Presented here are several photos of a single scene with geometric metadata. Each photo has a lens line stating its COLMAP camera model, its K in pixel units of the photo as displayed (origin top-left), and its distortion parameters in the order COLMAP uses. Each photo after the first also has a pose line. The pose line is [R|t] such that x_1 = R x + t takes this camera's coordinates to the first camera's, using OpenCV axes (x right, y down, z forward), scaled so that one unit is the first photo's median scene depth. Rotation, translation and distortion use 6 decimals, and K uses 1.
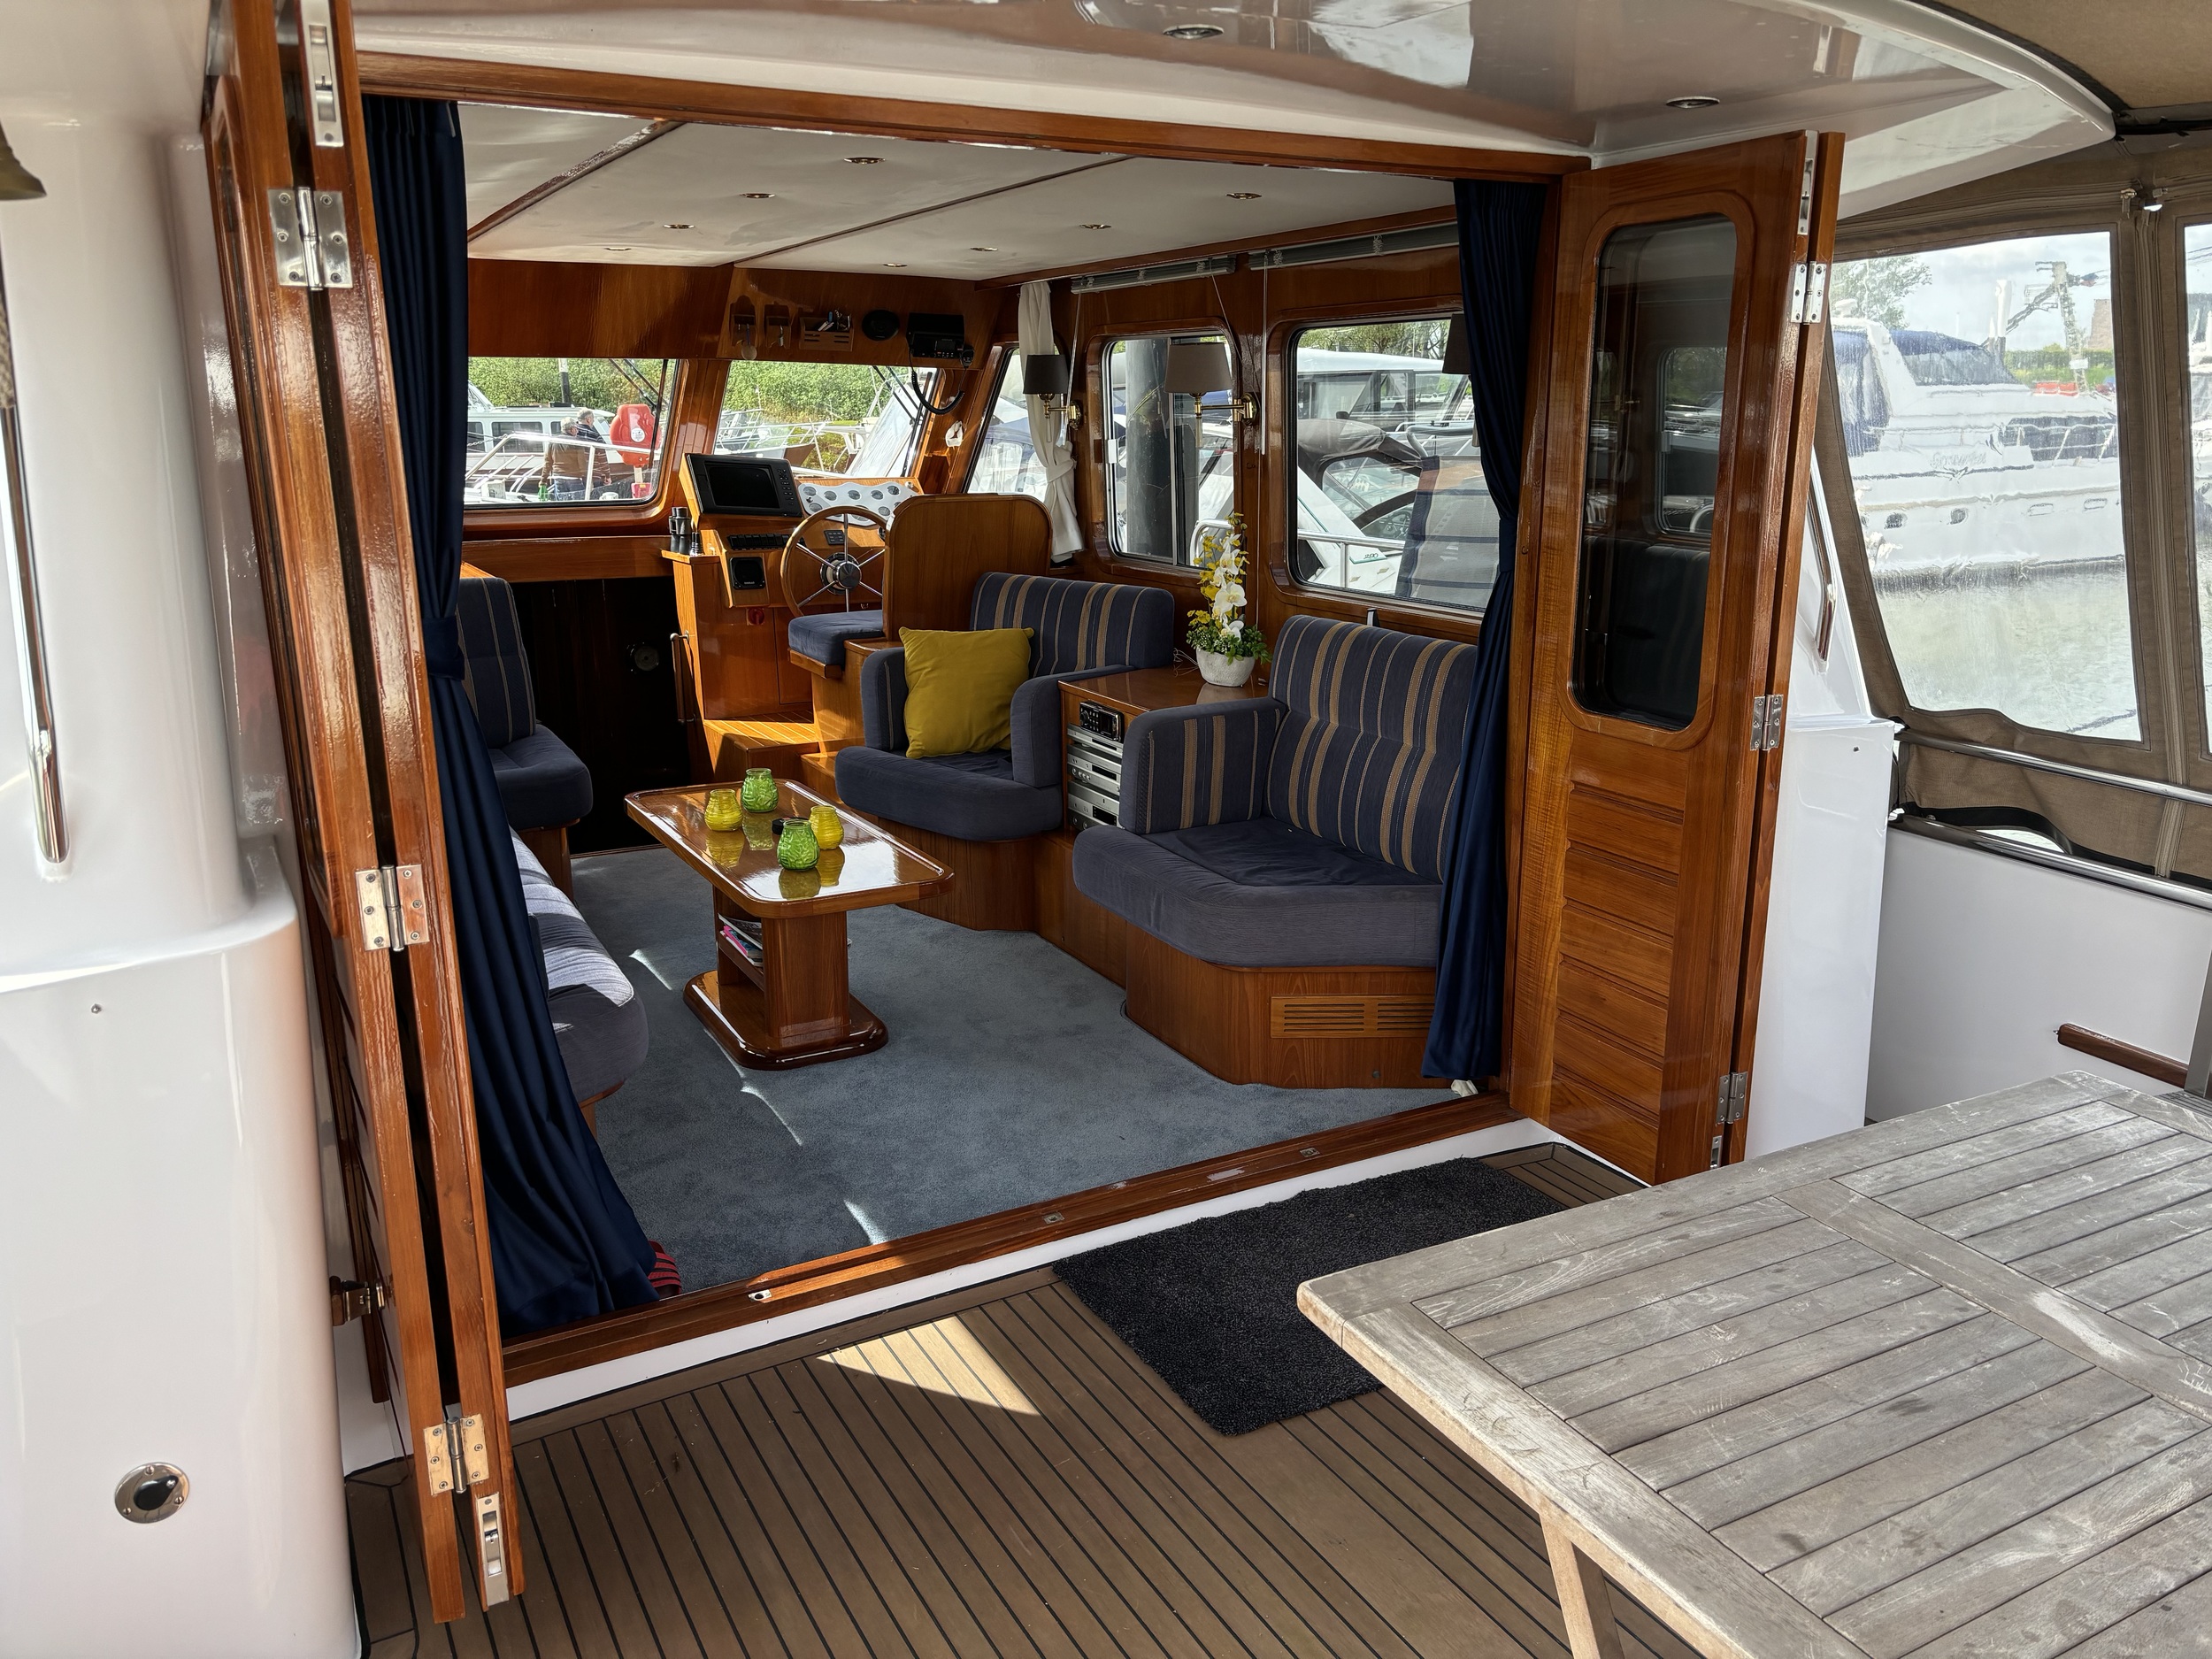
lens RADIAL K [[1689.2, 0, 1127.3], [0, 1689.2, 846.8], [0, 0, 1]] dist [0.072805, -0.077470]
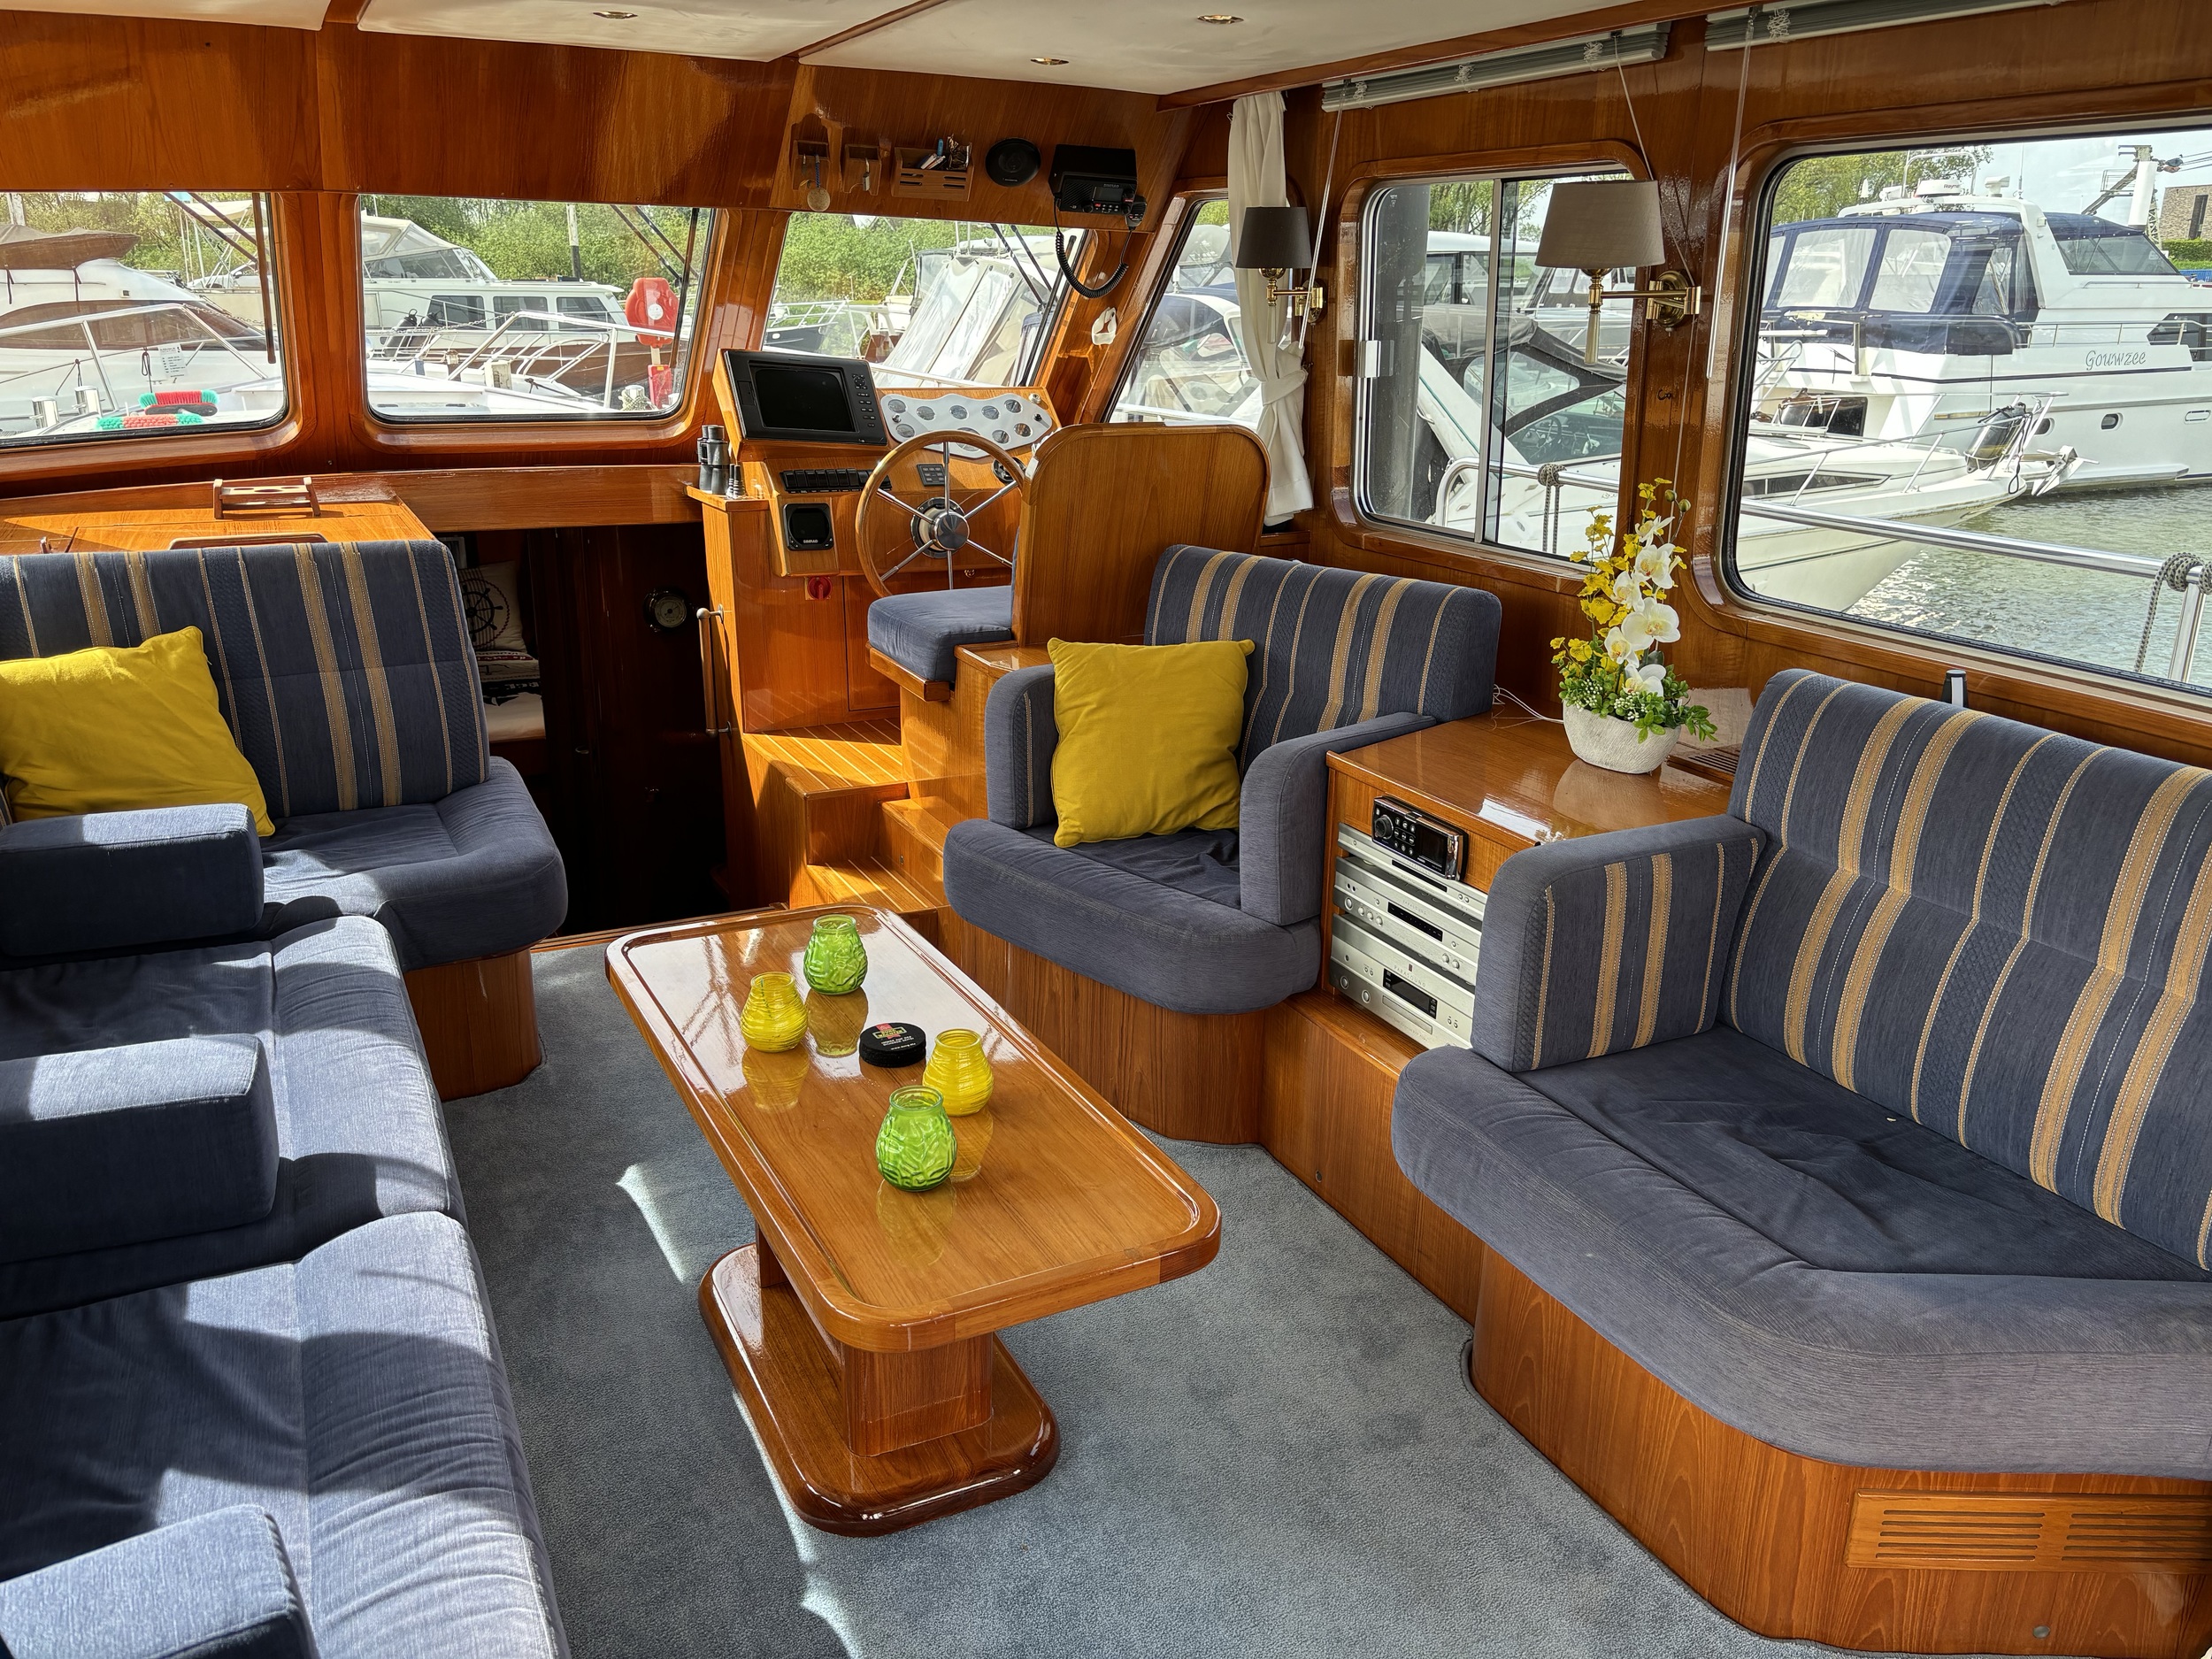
lens RADIAL K [[1689.2, 0, 1089.3], [0, 1689.2, 808.6], [0, 0, 1]] dist [0.072805, -0.077470]
pose [[0.998820, 0.026887, -0.040435, -0.083908], [-0.025075, 0.998687, 0.044662, -0.086352], [0.041582, -0.043596, 0.998184, 0.332696]]
